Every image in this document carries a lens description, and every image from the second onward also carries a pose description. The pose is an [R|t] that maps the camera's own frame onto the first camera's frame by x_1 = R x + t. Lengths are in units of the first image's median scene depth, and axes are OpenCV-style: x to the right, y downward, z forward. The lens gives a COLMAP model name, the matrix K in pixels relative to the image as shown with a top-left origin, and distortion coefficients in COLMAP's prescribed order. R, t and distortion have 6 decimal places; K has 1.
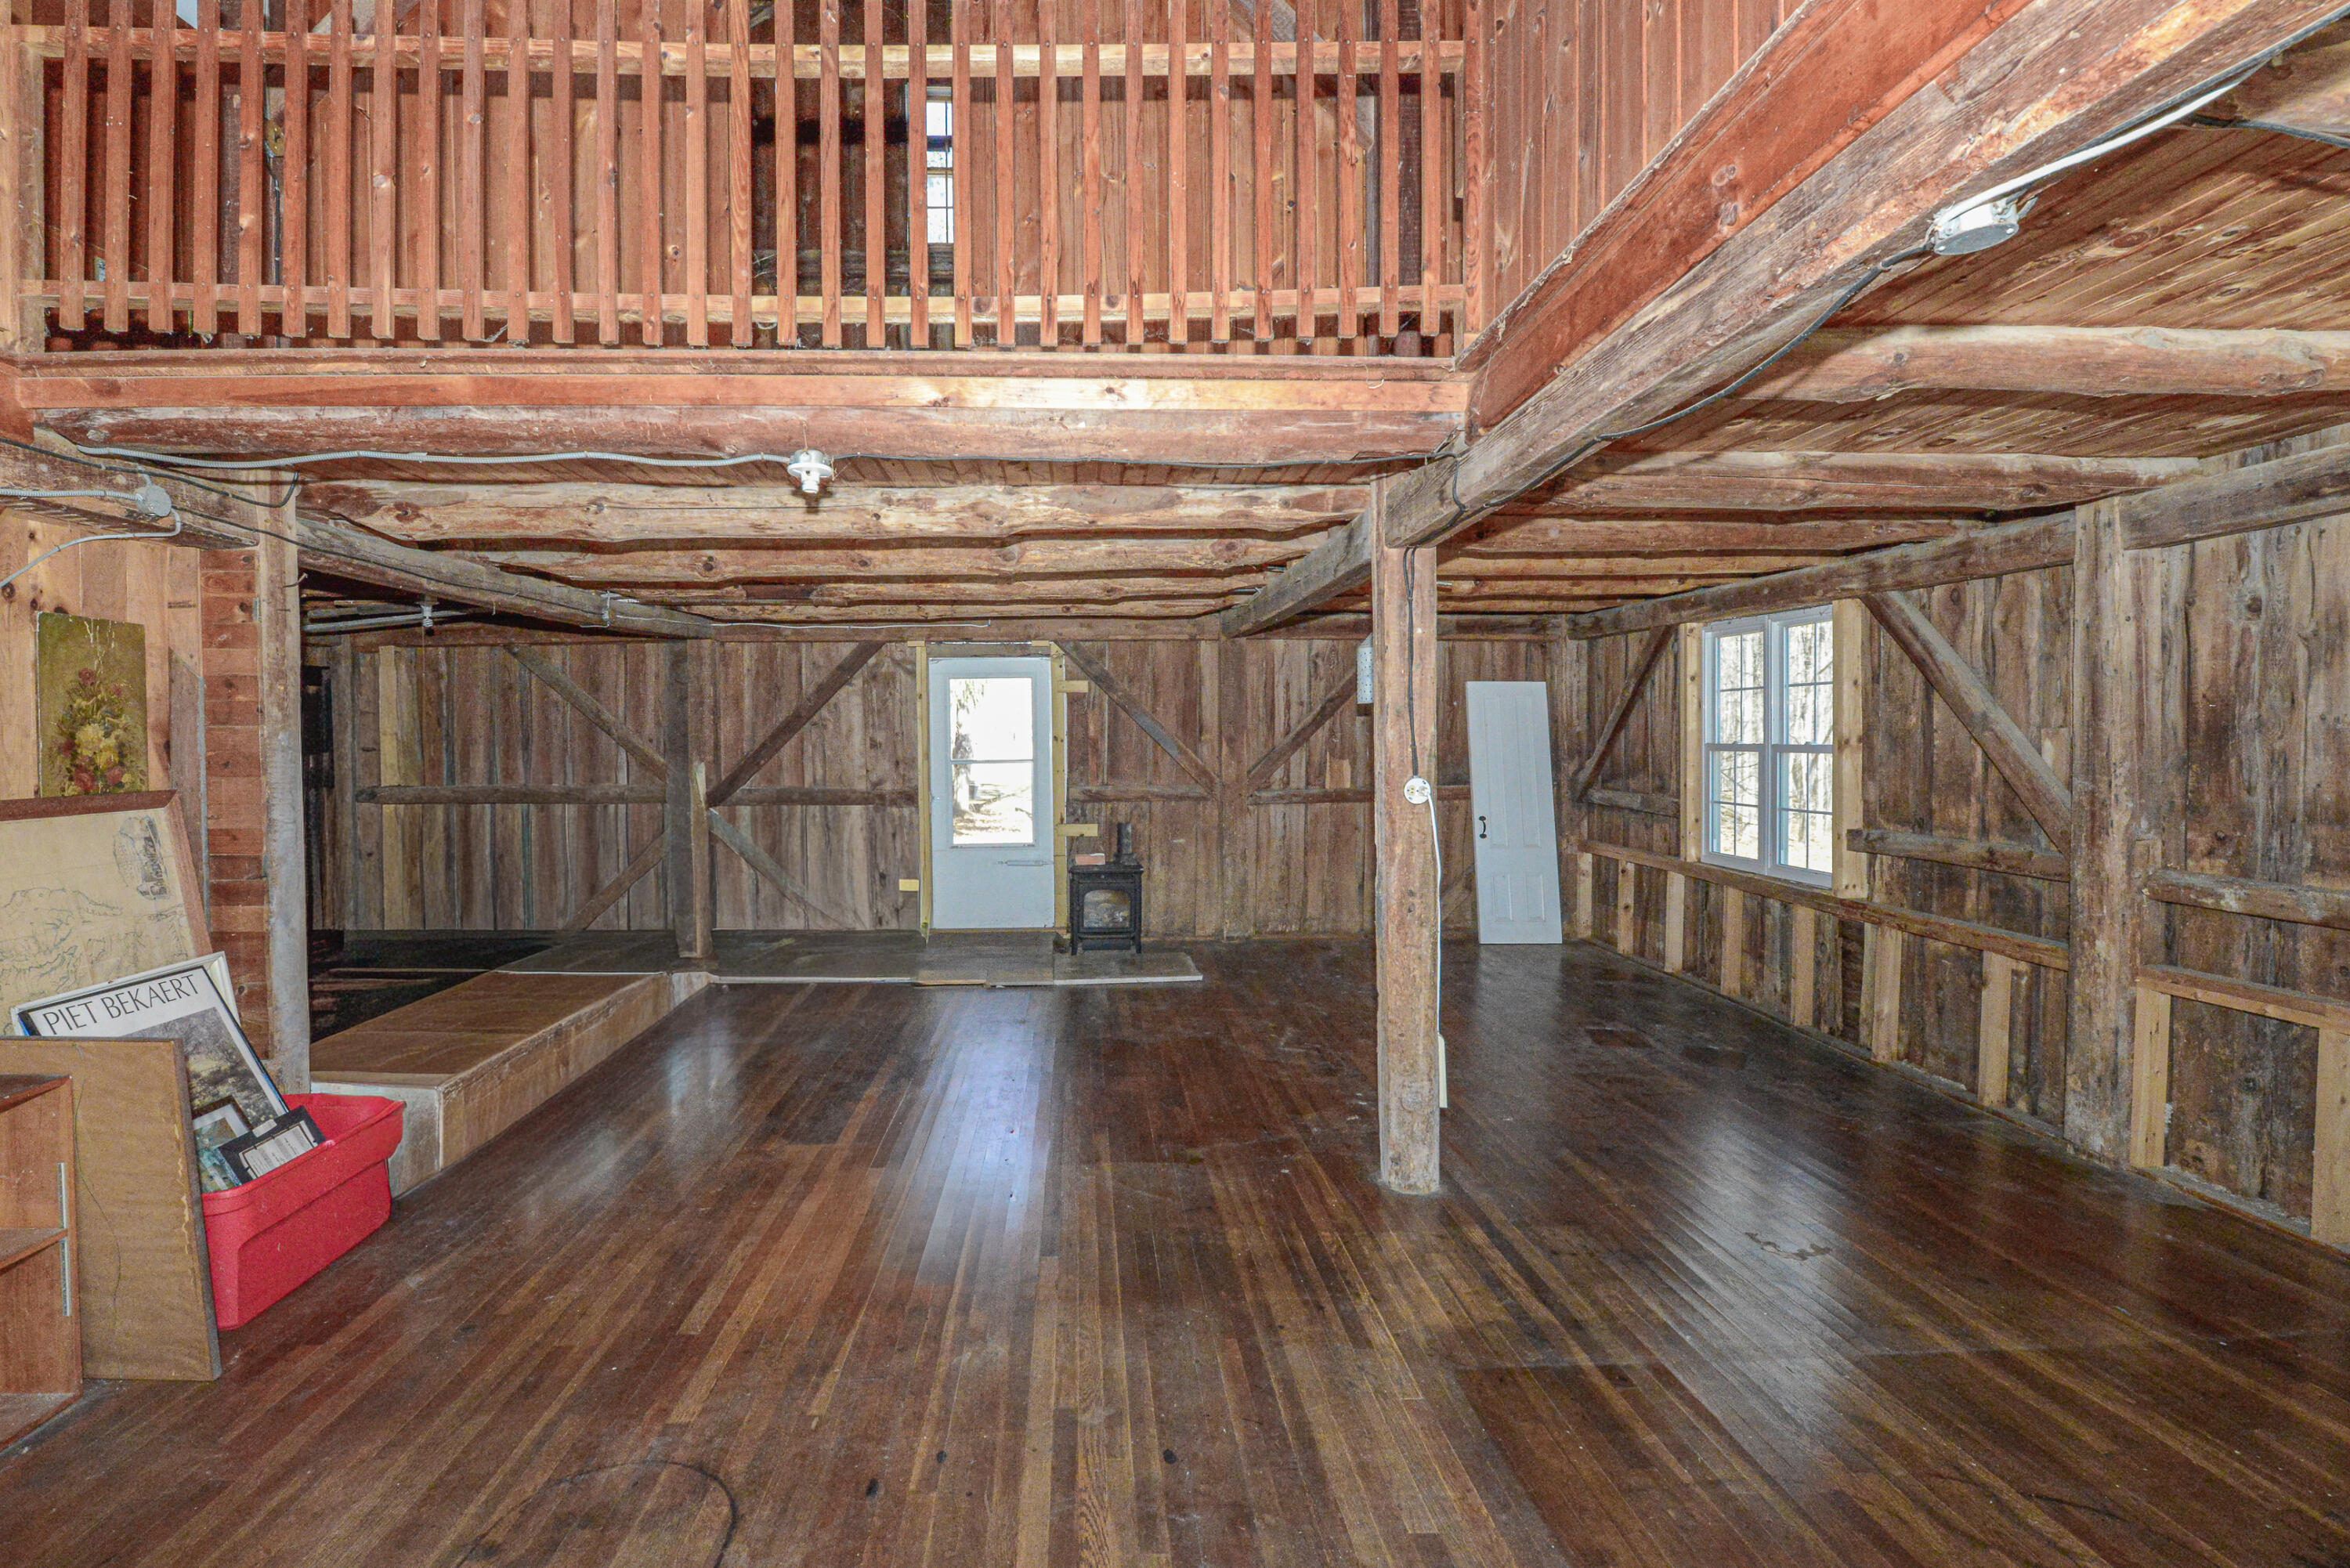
lens RADIAL K [[1111.2, 0, 1147.2], [0, 1111.2, 784.5], [0, 0, 1]] dist [0.002243, -0.015857]
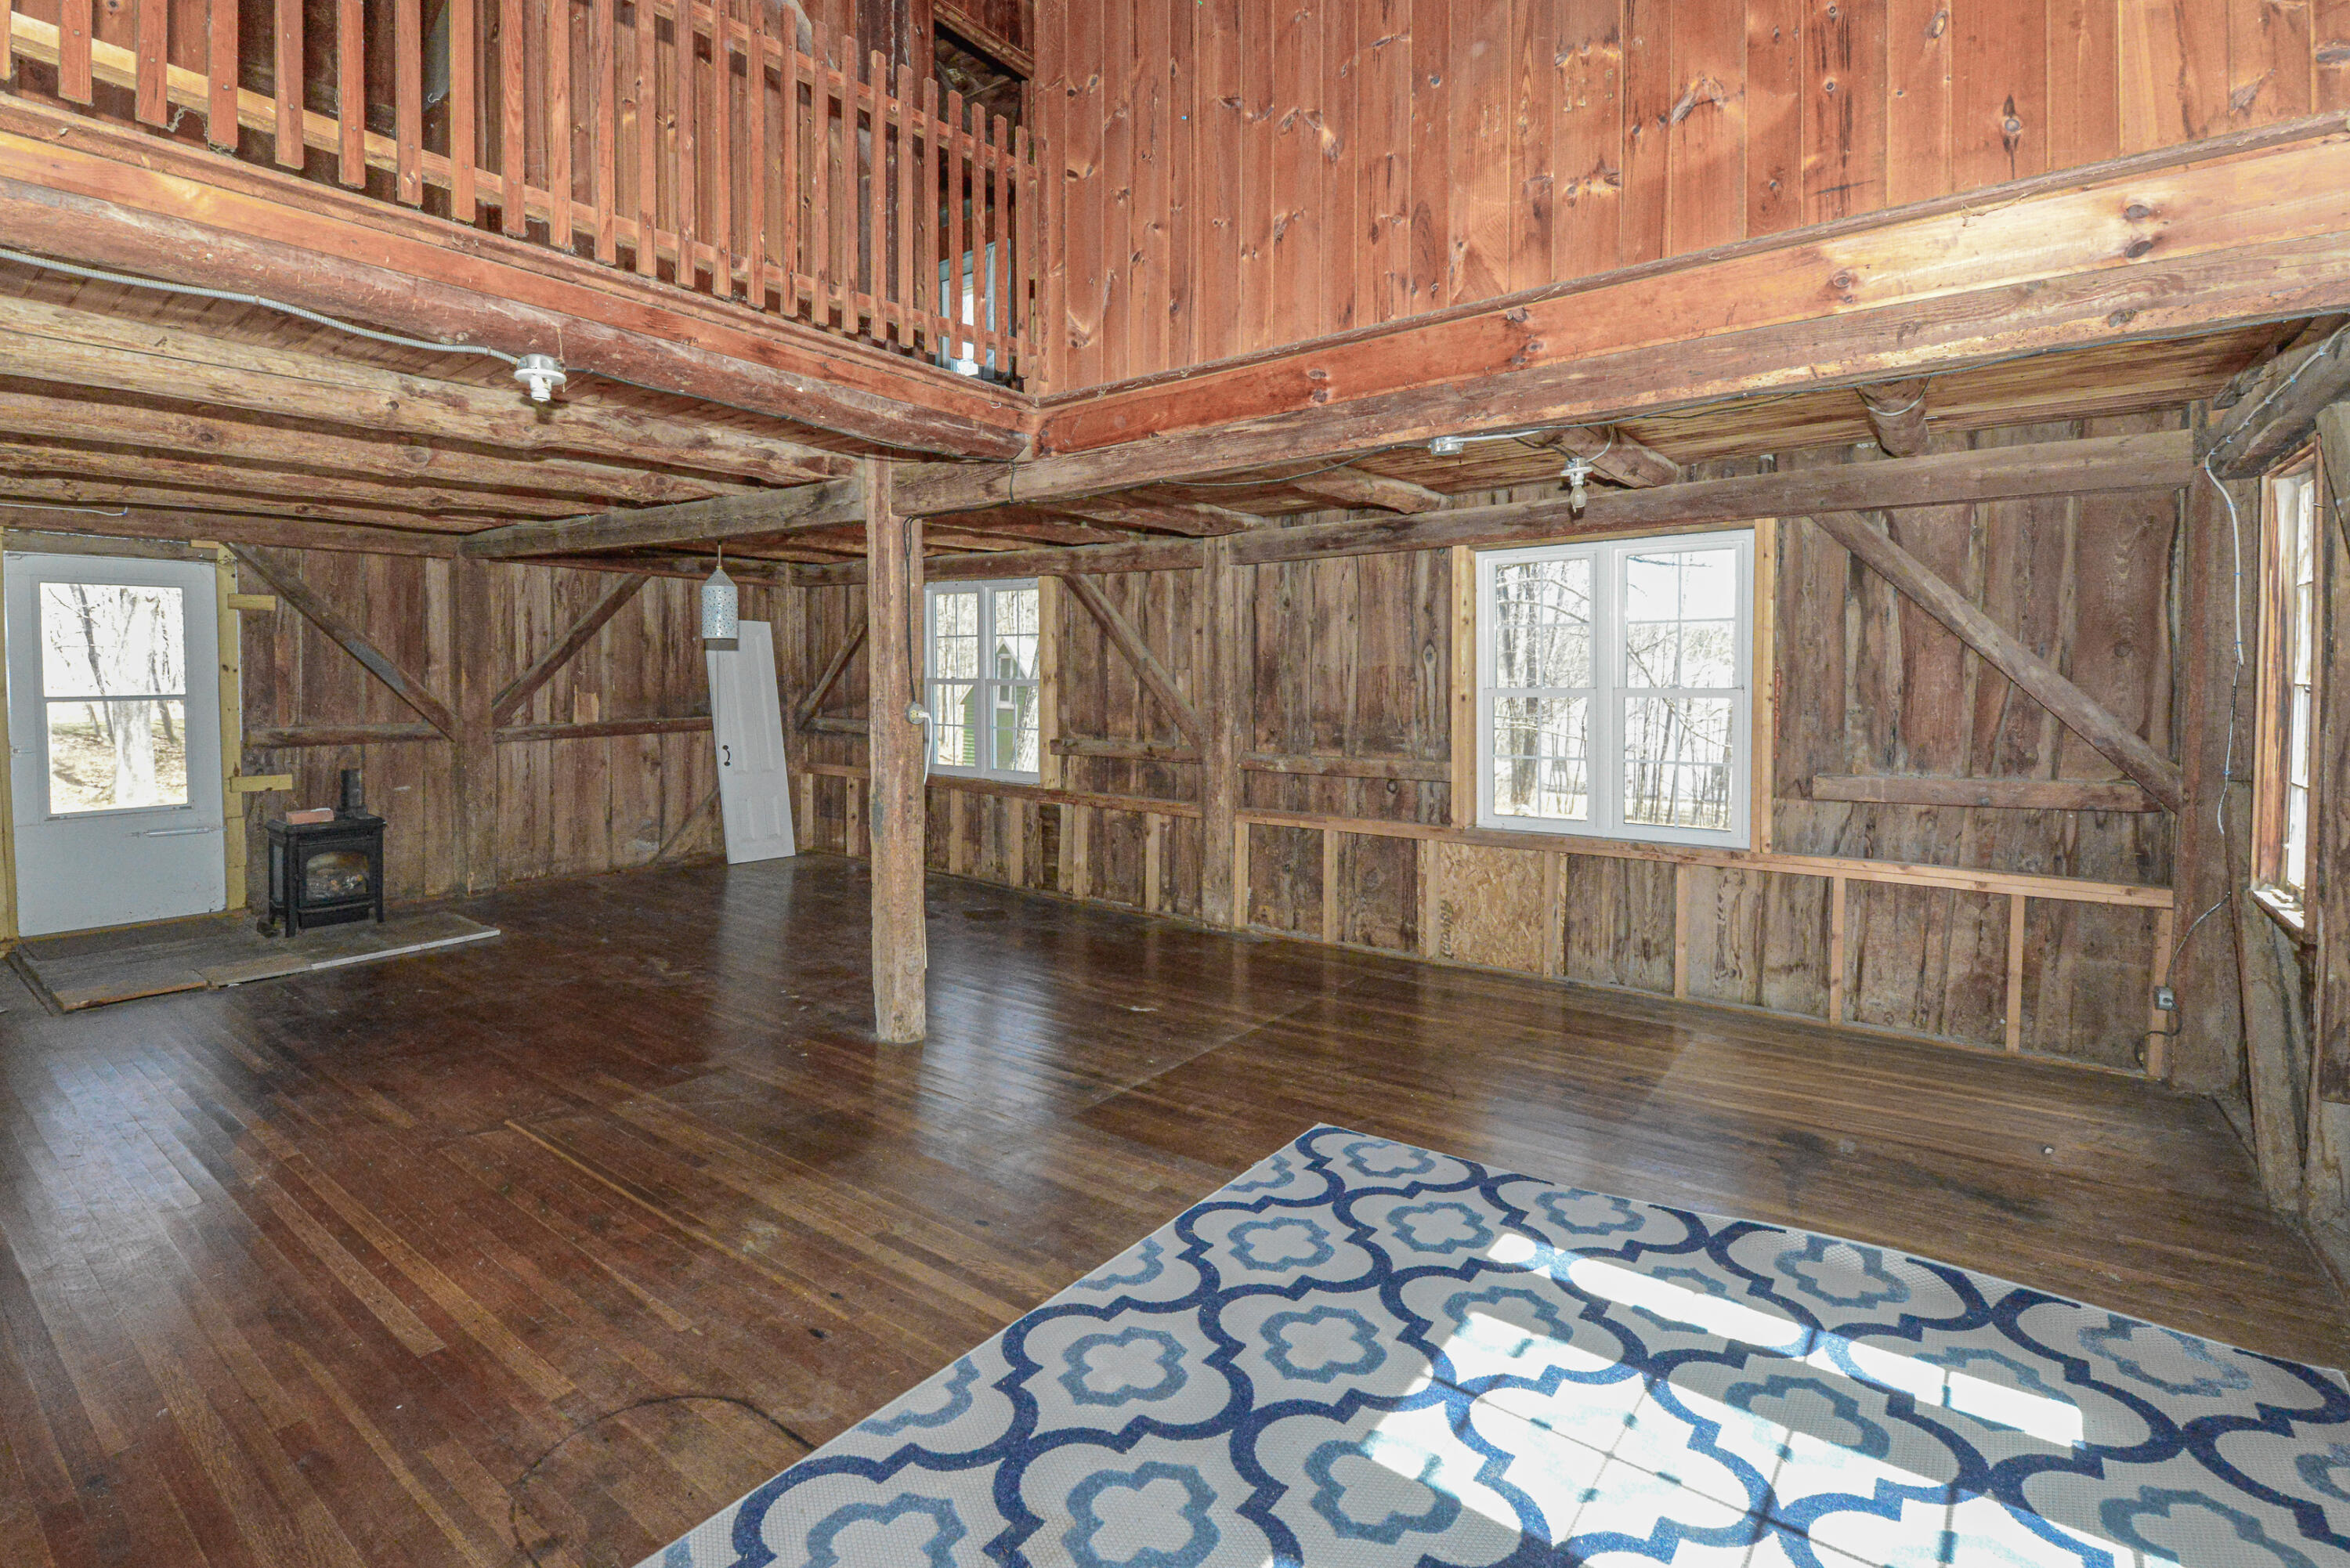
lens RADIAL K [[1043.2, 0, 1214.1], [0, 1043.2, 718.0], [0, 0, 1]] dist [0.000772, -0.010598]
pose [[0.628379, -0.024030, 0.777536, -0.294146], [0.024094, 0.999644, 0.011422, 0.003437], [-0.777534, 0.011557, 0.628734, 0.006603]]
